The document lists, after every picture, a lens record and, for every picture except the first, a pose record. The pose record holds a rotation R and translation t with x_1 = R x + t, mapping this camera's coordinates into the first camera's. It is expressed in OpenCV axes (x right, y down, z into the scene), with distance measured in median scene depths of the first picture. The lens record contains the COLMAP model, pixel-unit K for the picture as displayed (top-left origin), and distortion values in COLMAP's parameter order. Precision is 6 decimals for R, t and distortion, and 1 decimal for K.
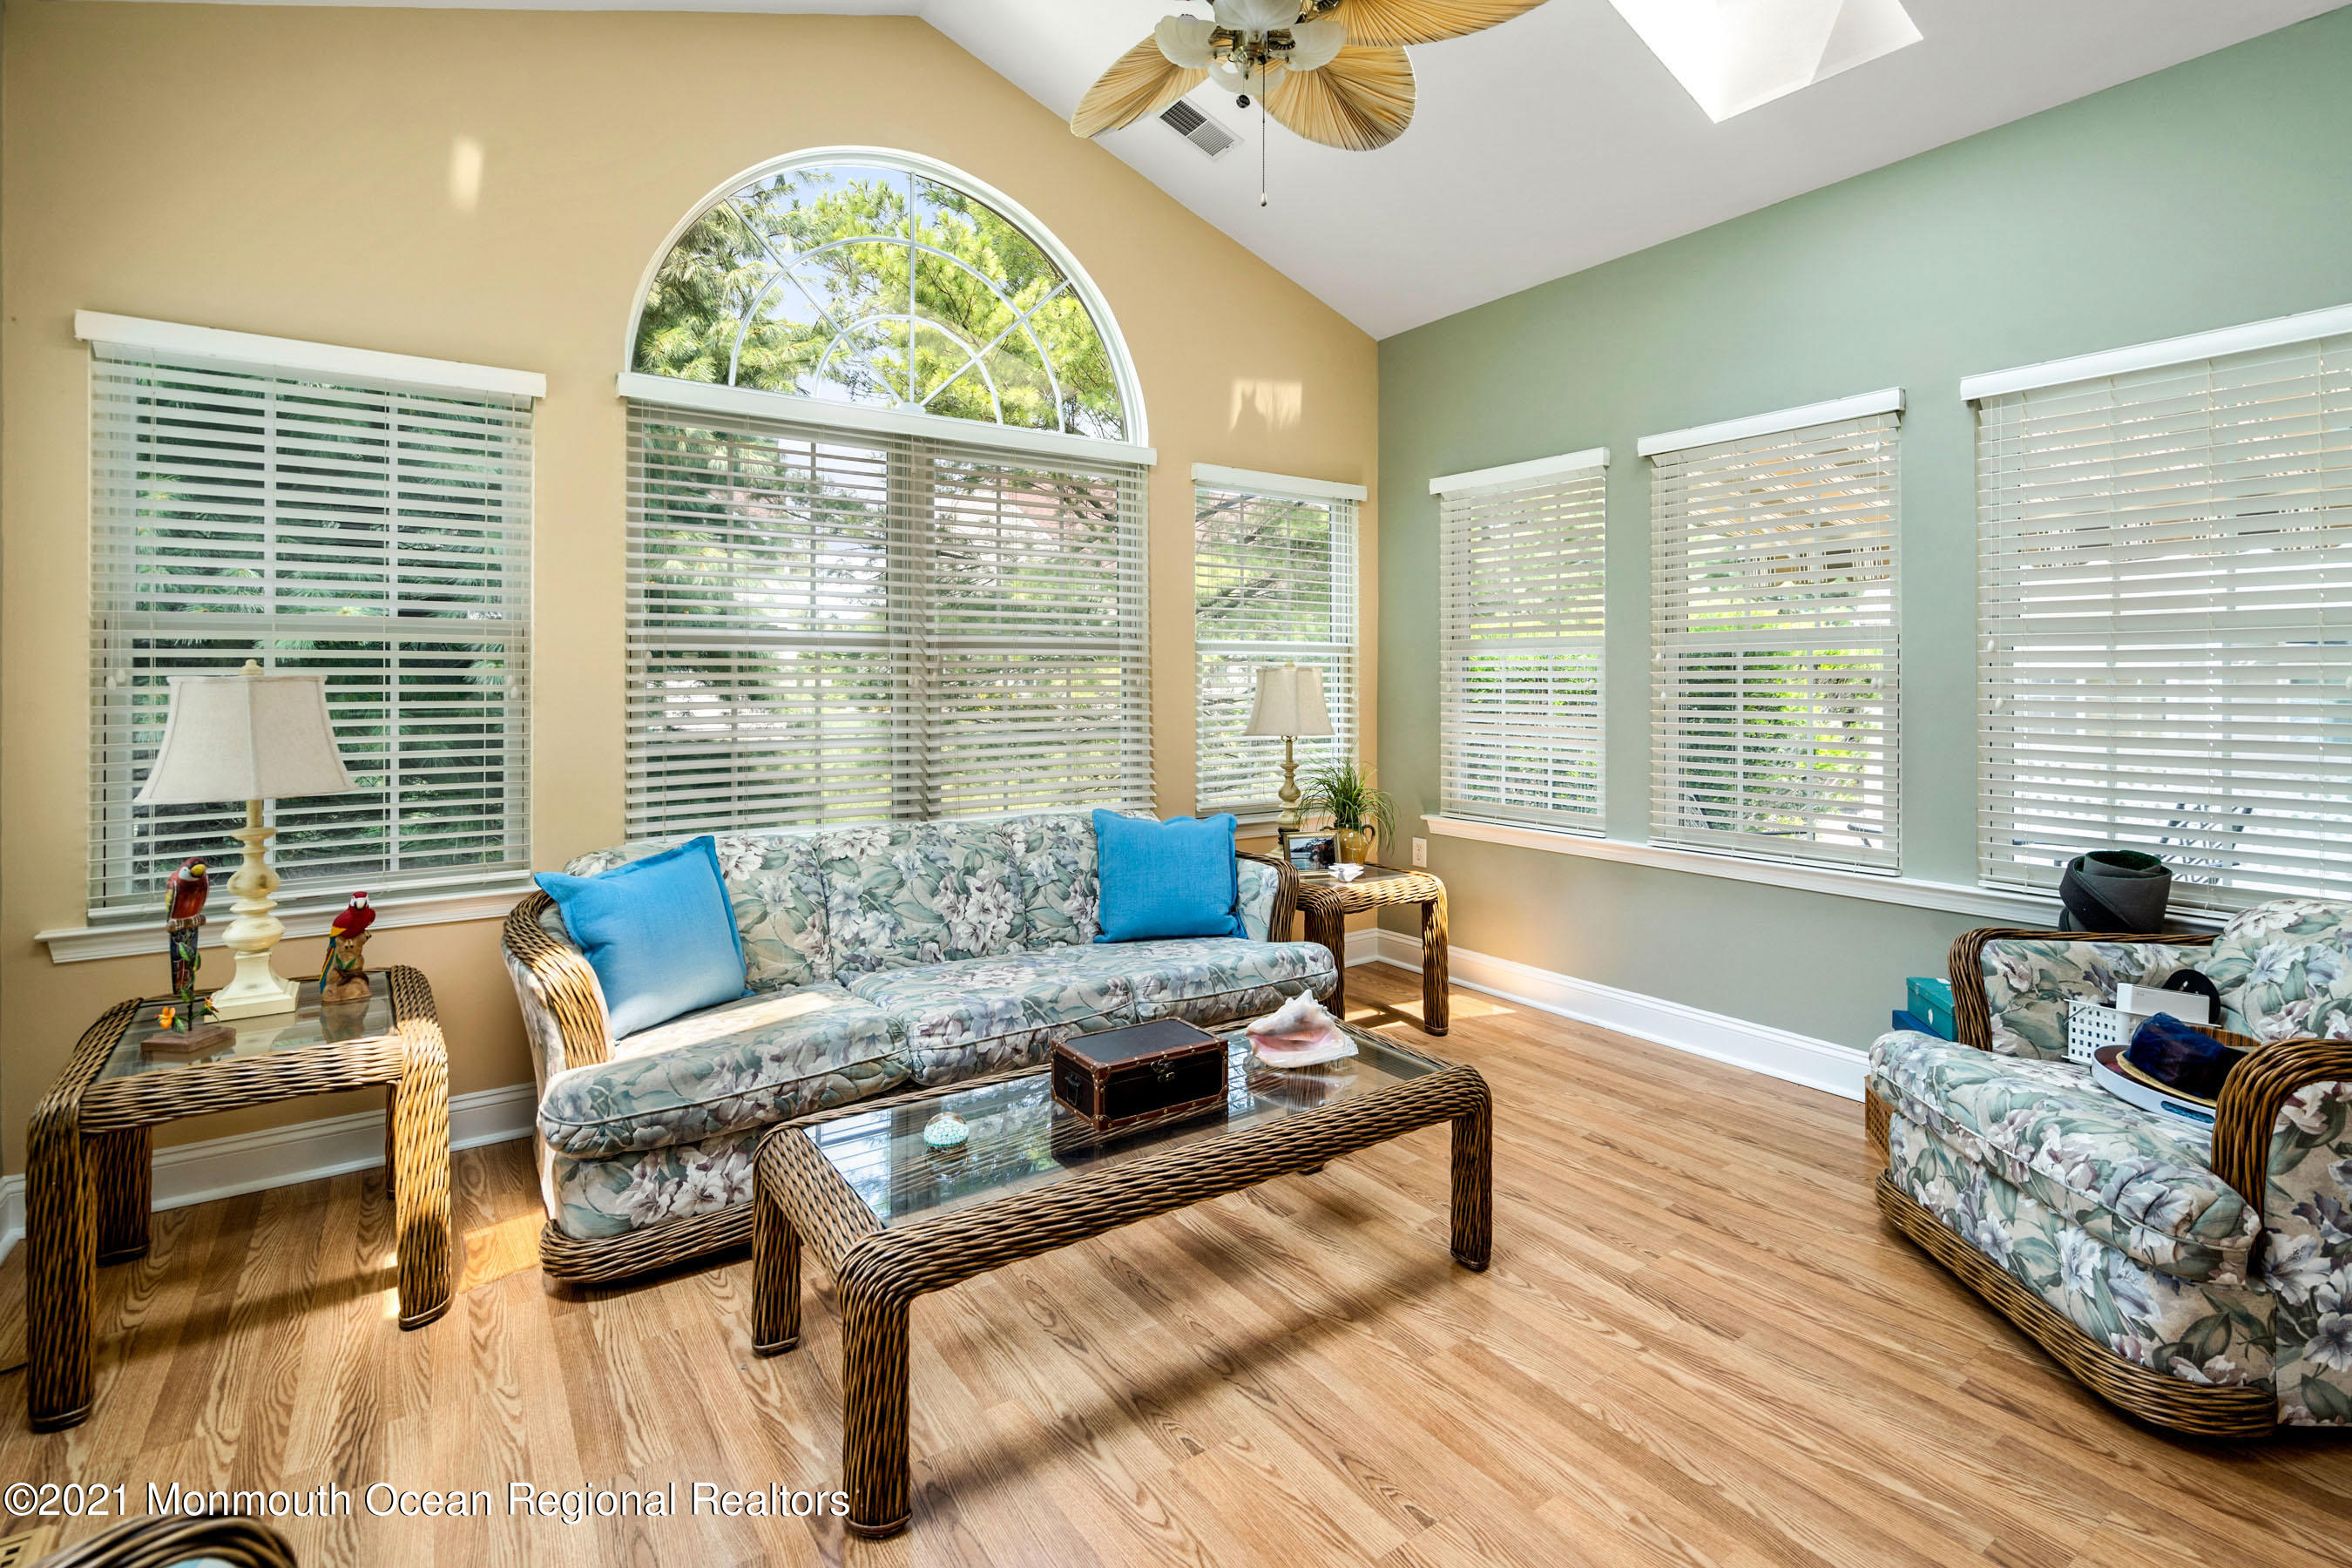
lens RADIAL K [[1086.1, 0, 1150.7], [0, 1086.1, 680.5], [0, 0, 1]] dist [-0.000841, 0.000620]
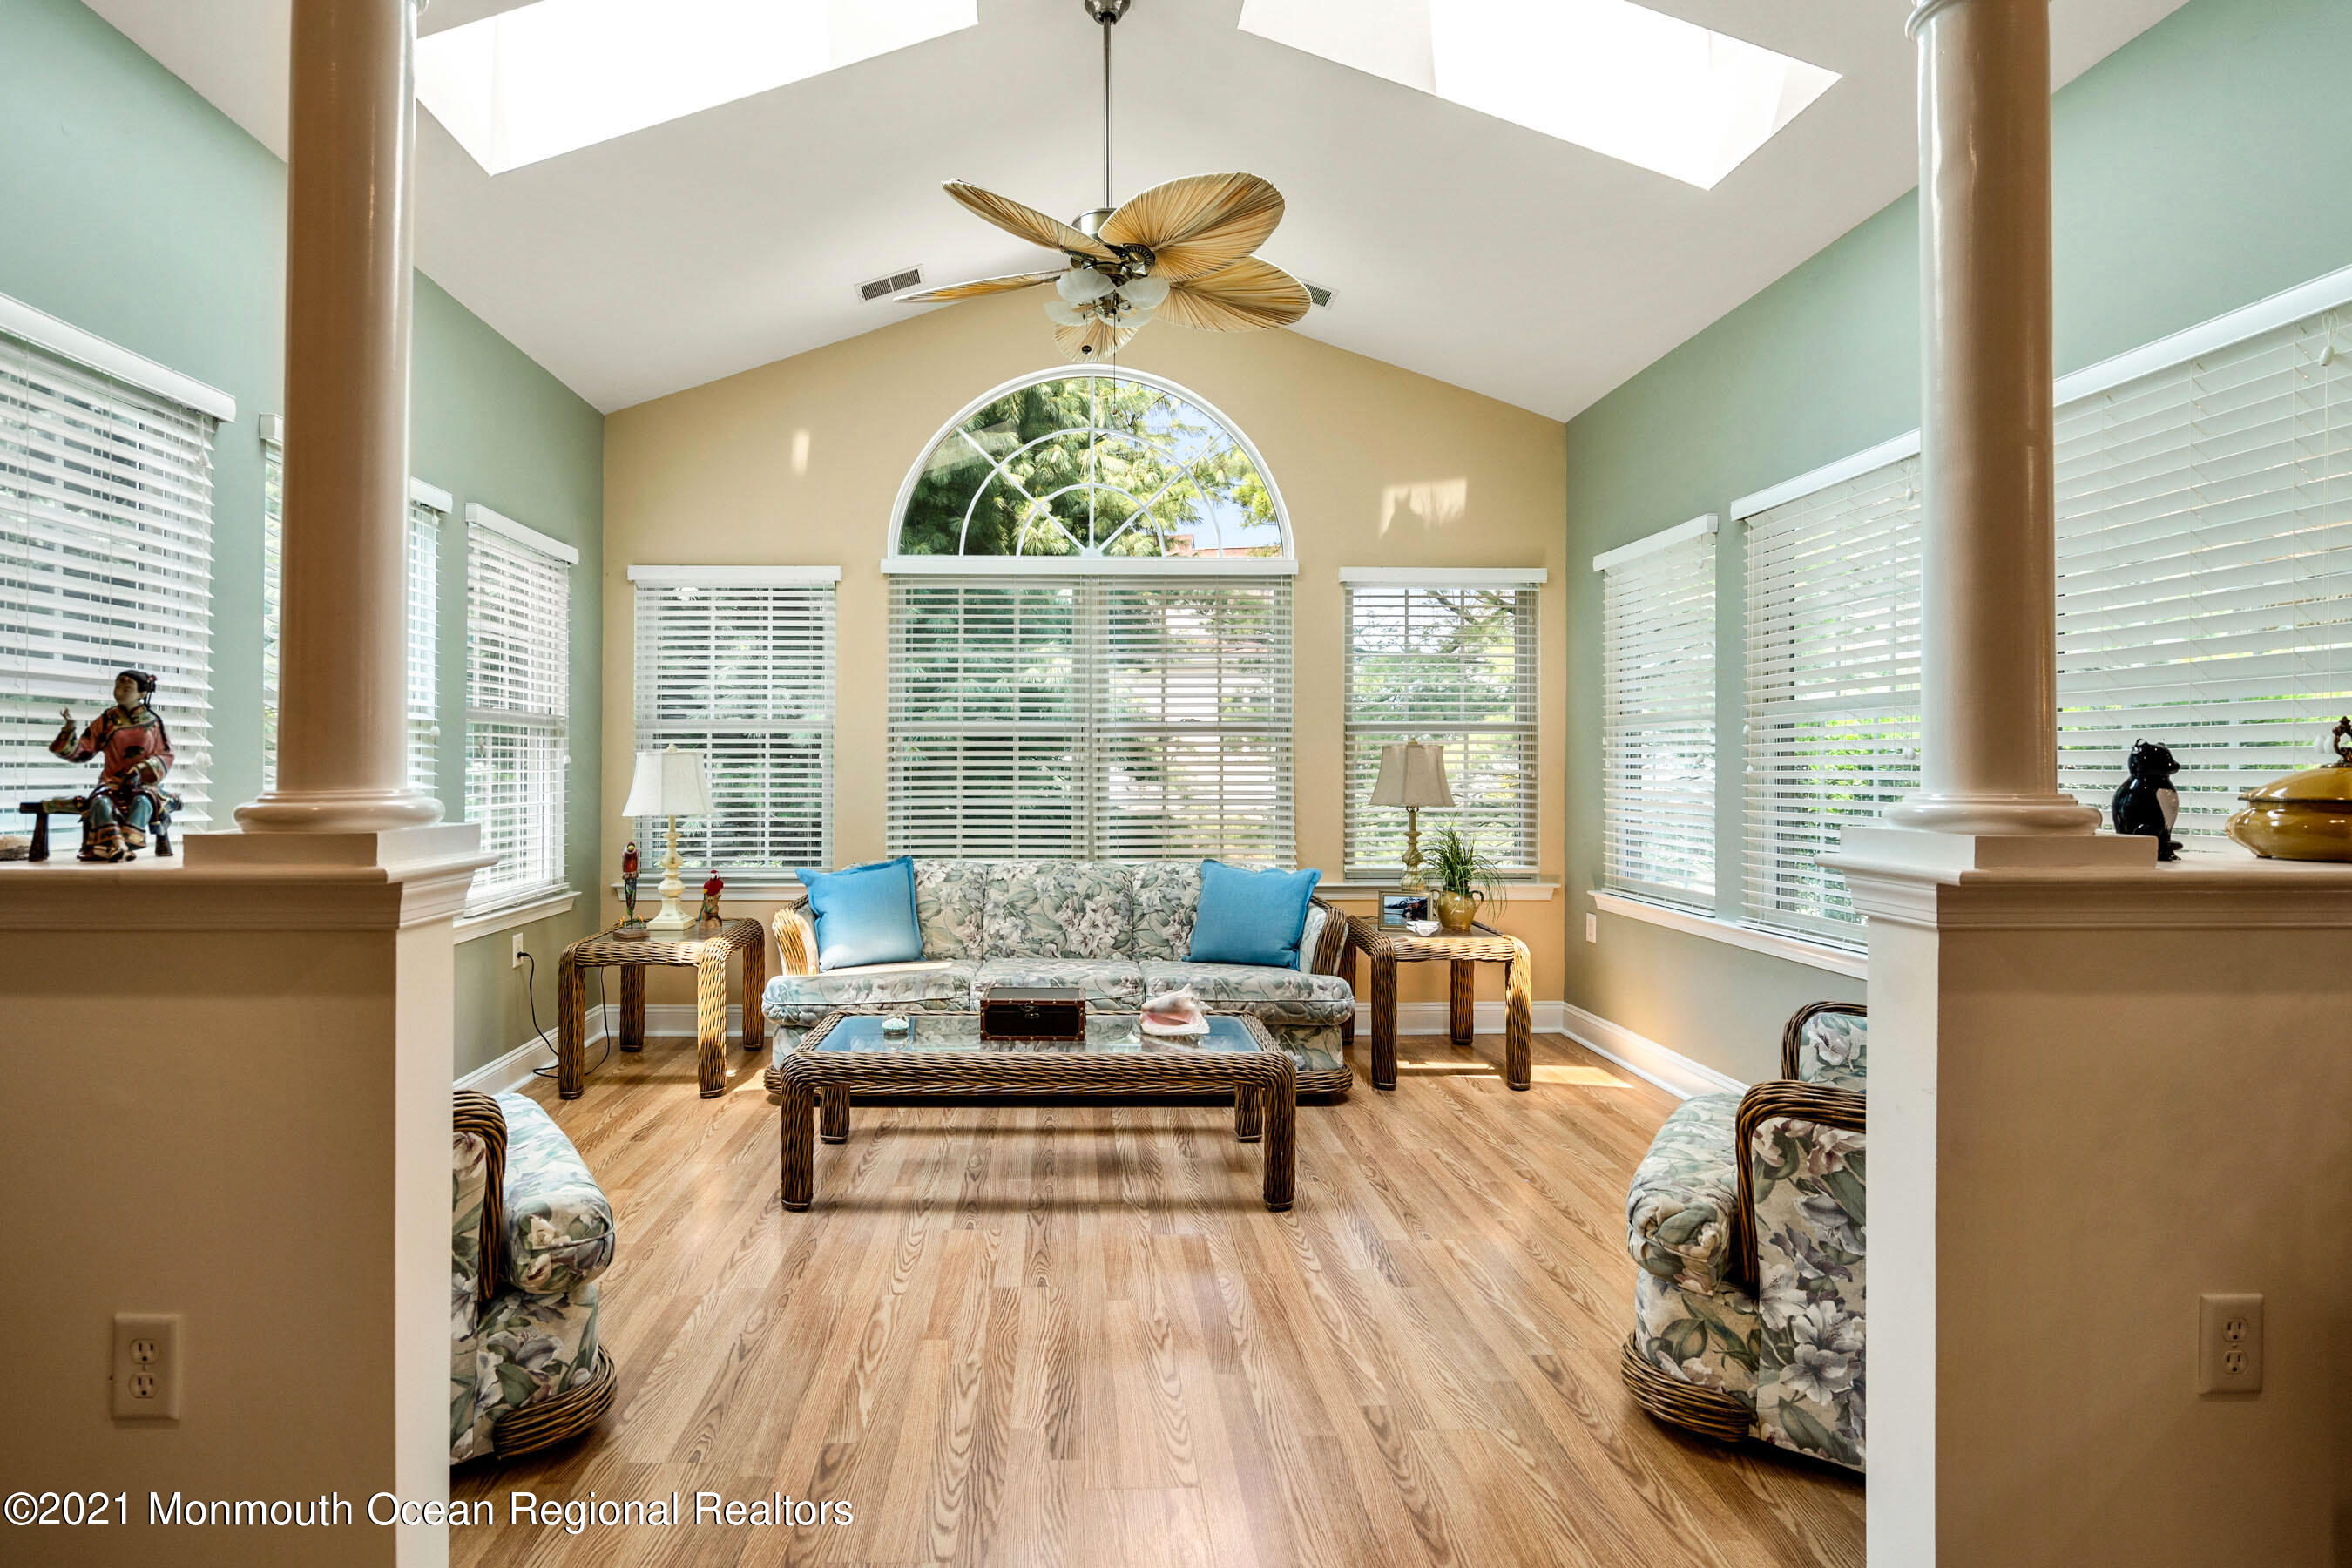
lens RADIAL K [[1086.1, 0, 1083.1], [0, 1086.1, 757.6], [0, 0, 1]] dist [-0.000841, 0.000620]
pose [[0.835816, -0.004334, -0.548993, 0.736231], [-0.000983, 0.999955, -0.009390, 0.019193], [0.549009, 0.008387, 0.835775, -0.176891]]
